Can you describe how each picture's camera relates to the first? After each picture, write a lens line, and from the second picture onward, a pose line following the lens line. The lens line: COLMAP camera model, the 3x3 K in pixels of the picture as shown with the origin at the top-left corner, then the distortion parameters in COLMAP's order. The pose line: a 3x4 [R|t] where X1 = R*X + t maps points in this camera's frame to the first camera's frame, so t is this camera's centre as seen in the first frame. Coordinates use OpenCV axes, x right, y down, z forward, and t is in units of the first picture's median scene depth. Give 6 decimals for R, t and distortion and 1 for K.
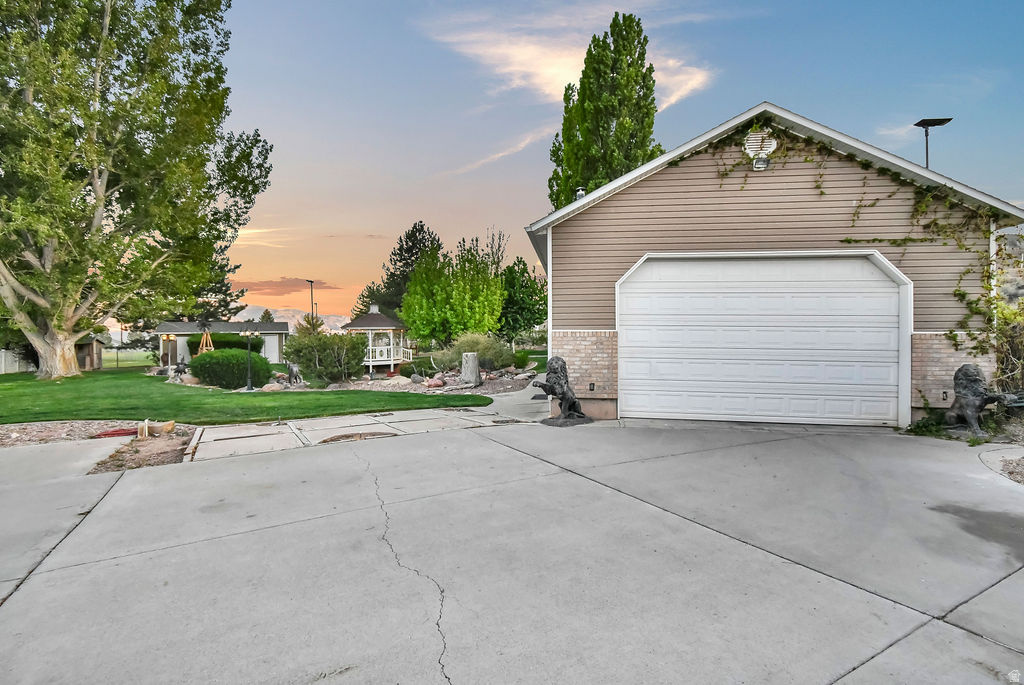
lens RADIAL K [[468.0, 0, 513.1], [0, 468.0, 335.8], [0, 0, 1]] dist [-0.000303, -0.003289]
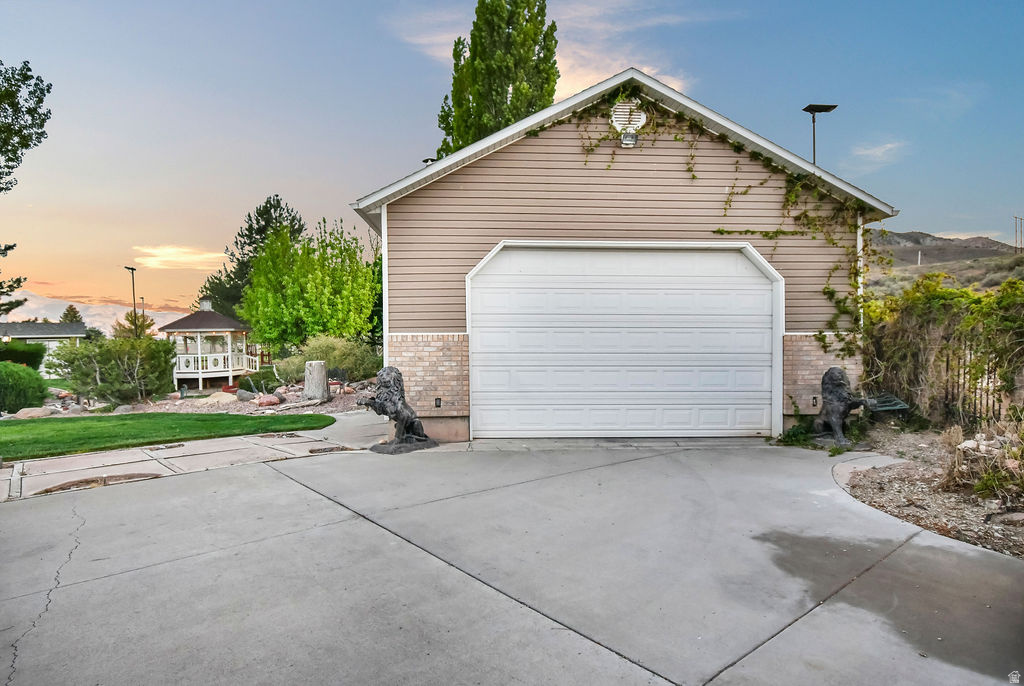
lens RADIAL K [[550.4, 0, 511.1], [0, 550.4, 345.8], [0, 0, 1]] dist [-0.003772, -0.005895]
pose [[0.982795, -0.011324, 0.184353, 0.121084], [0.008291, 0.999817, 0.017214, -0.005870], [-0.184514, -0.015389, 0.982709, 0.034084]]
